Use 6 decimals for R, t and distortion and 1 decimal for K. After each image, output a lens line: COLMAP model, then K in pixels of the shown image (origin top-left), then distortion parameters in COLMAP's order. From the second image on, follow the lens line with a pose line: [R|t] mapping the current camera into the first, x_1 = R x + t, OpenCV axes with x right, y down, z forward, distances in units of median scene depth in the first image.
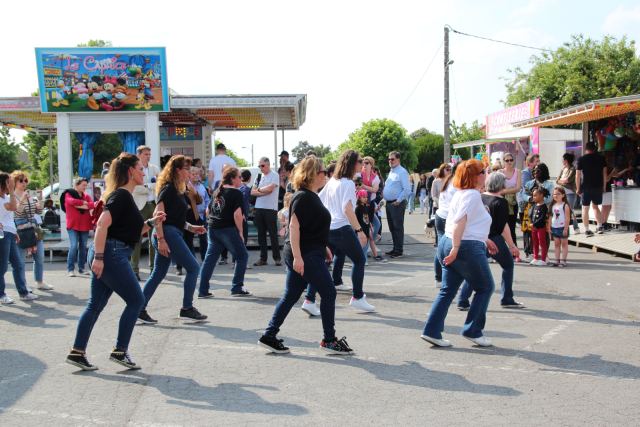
lens RADIAL K [[928.1, 0, 315.6], [0, 928.1, 223.5], [0, 0, 1]] dist [0.148620, 0.000000]
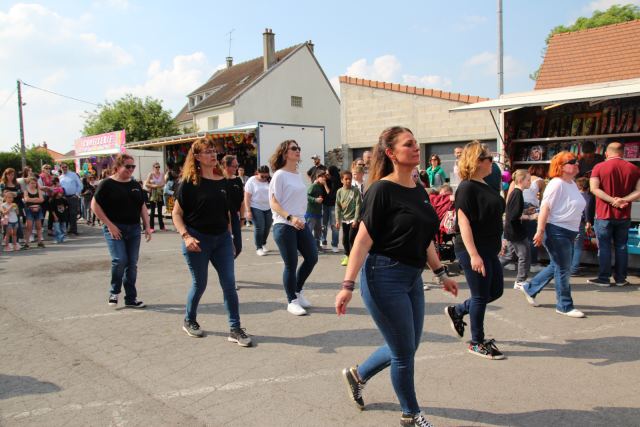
lens RADIAL K [[533.8, 0, 311.1], [0, 533.8, 207.4], [0, 0, 1]] dist [-0.121572, 0.116509]
pose [[0.732132, -0.040546, 0.679955, -0.142465], [0.040817, 0.999044, 0.015625, -0.002476], [-0.679939, 0.016315, 0.733087, 0.129437]]
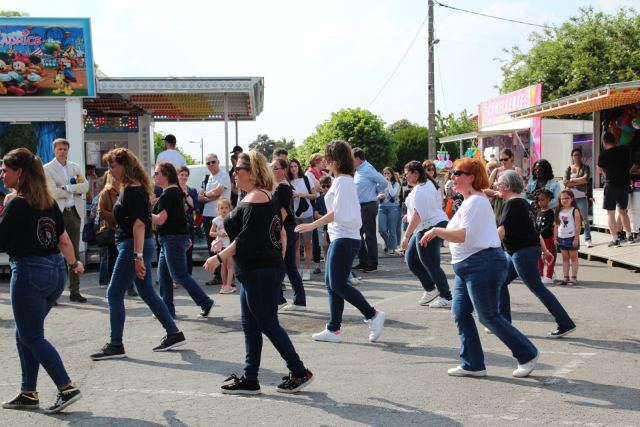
lens RADIAL K [[1084.9, 0, 318.8], [0, 1084.9, 224.8], [0, 0, 1]] dist [0.227376, 0.000000]
pose [[0.999315, -0.002760, 0.036893, 0.002593], [0.002978, 0.999978, -0.005856, -0.001450], [-0.036876, 0.005962, 0.999302, 0.025600]]
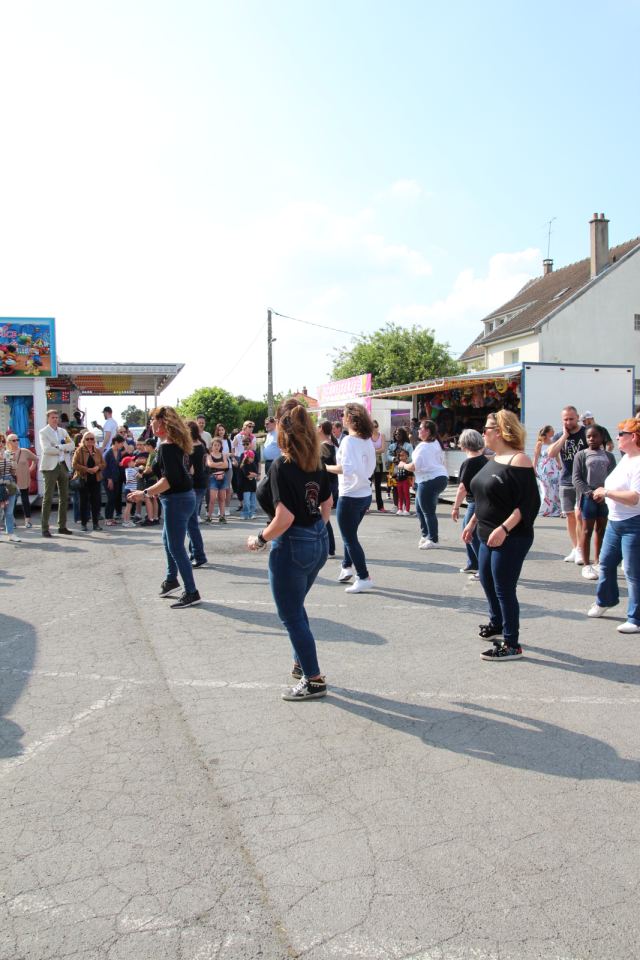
lens RADIAL K [[800.7, 0, 326.5], [0, 800.7, 487.6], [0, 0, 1]] dist [-0.121572, 0.116509]
pose [[0.966150, -0.009338, 0.257813, -0.077615], [0.005773, 0.999877, 0.014584, -0.003937], [-0.257917, -0.012602, 0.966085, 0.036398]]
